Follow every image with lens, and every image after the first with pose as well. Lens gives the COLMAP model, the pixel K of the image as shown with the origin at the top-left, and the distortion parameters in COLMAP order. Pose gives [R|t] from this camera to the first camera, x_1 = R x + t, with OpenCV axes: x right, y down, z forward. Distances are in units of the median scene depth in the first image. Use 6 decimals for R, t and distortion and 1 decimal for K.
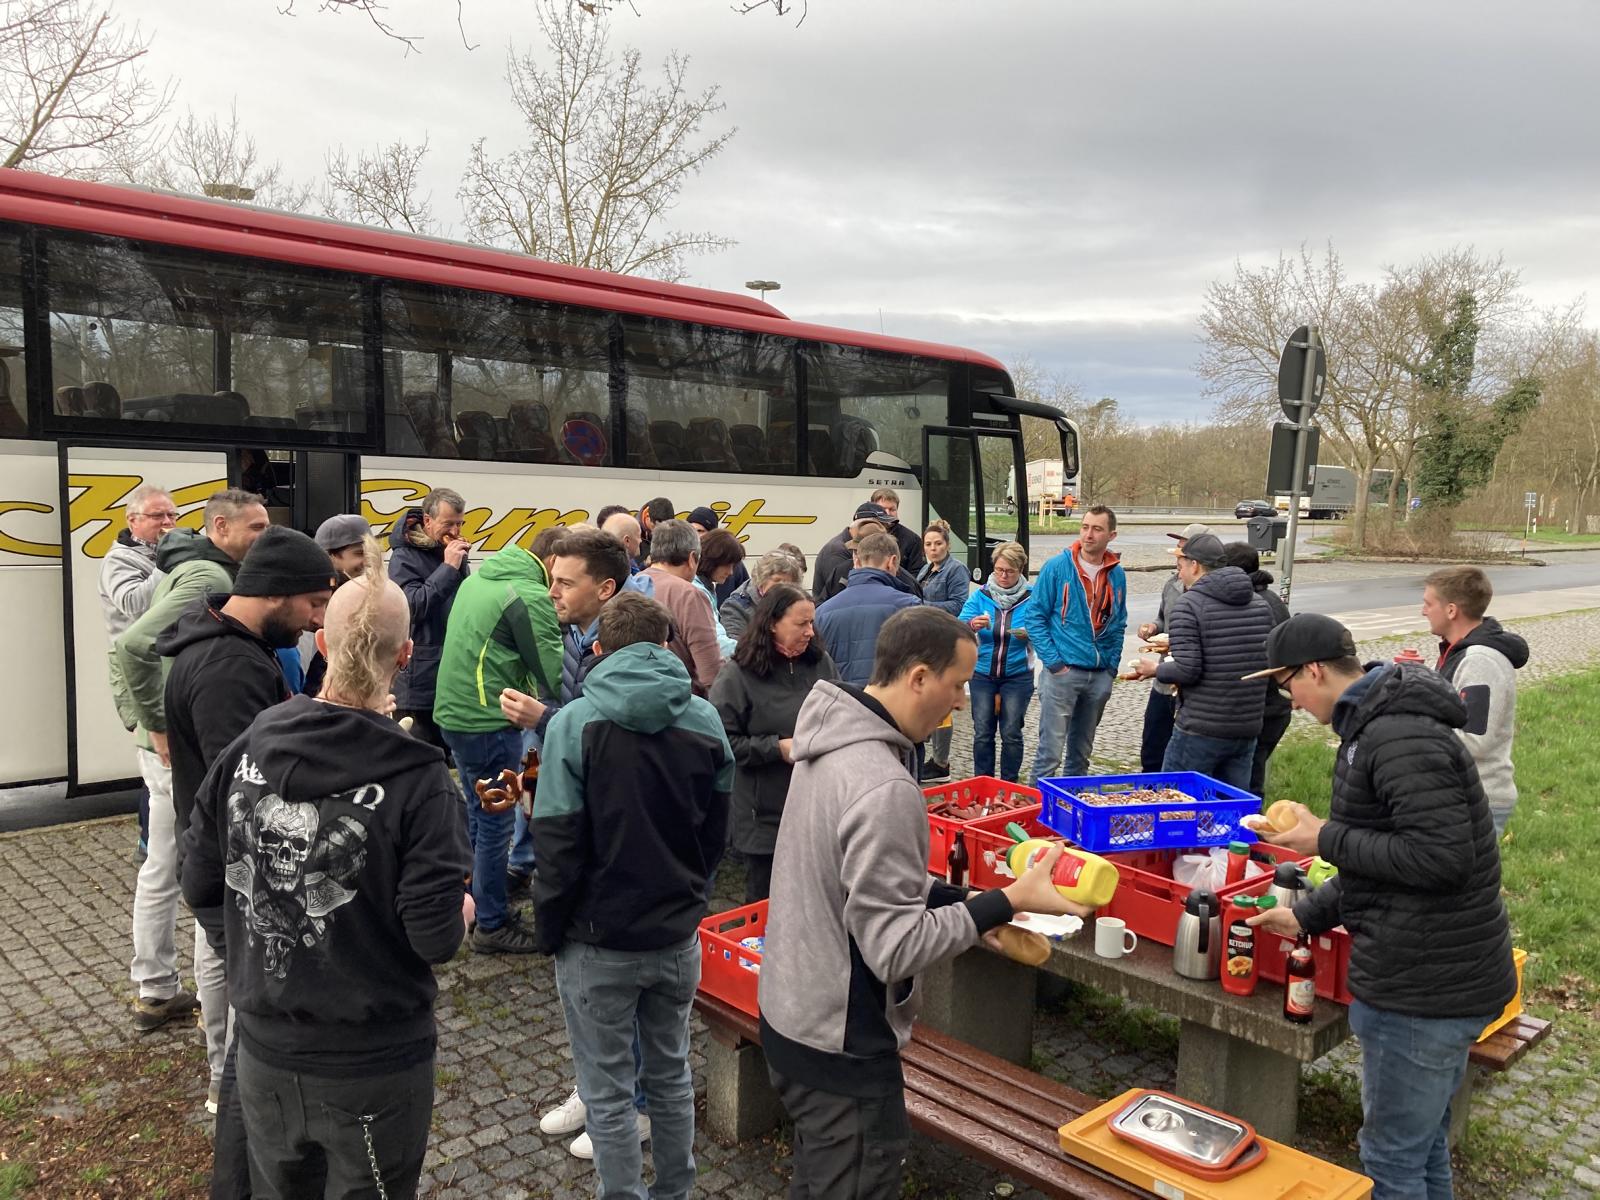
lens RADIAL K [[1277.1, 0, 797.8], [0, 1277.1, 605.0], [0, 0, 1]] dist [-0.010913, 0.000362]
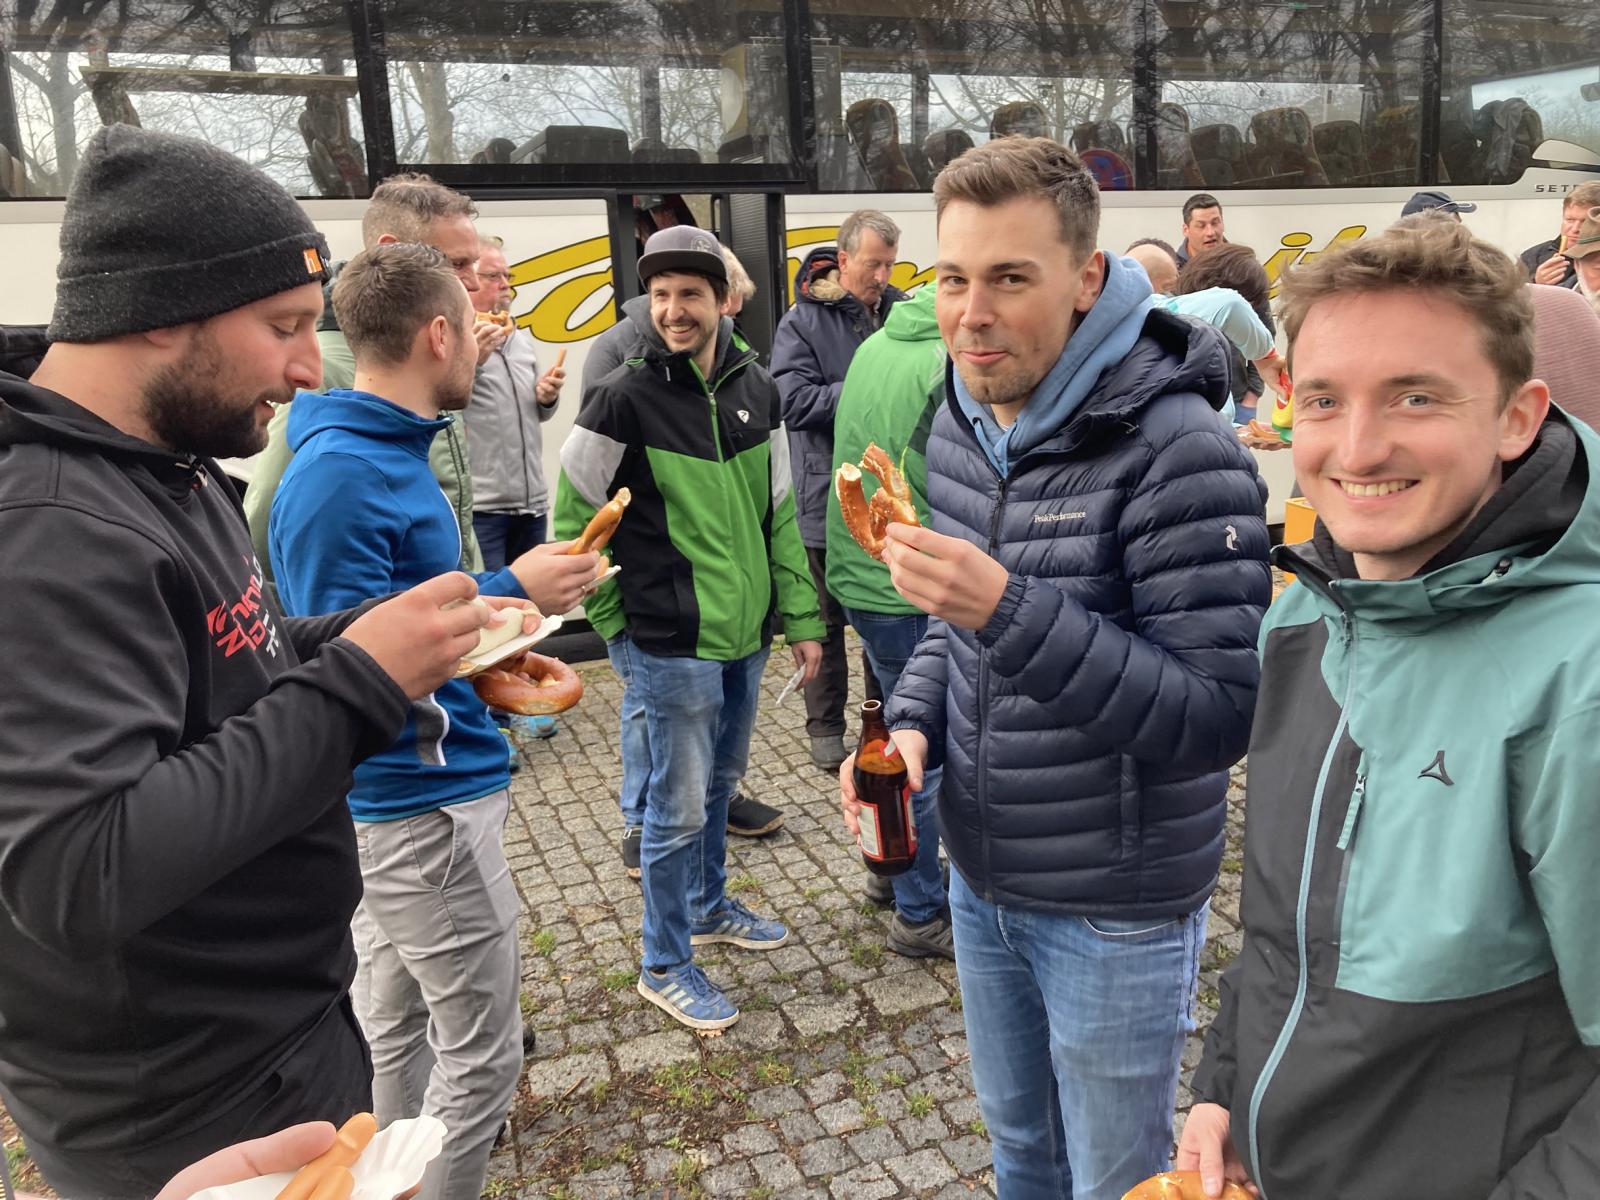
lens RADIAL K [[1277.1, 0, 794.4], [0, 1277.1, 608.0], [0, 0, 1]] dist [-0.010913, 0.000362]
pose [[0.918909, 0.034783, -0.392934, -0.063422], [0.027476, 0.988042, 0.151716, 0.012032], [0.393512, -0.150210, 0.906965, 0.470336]]
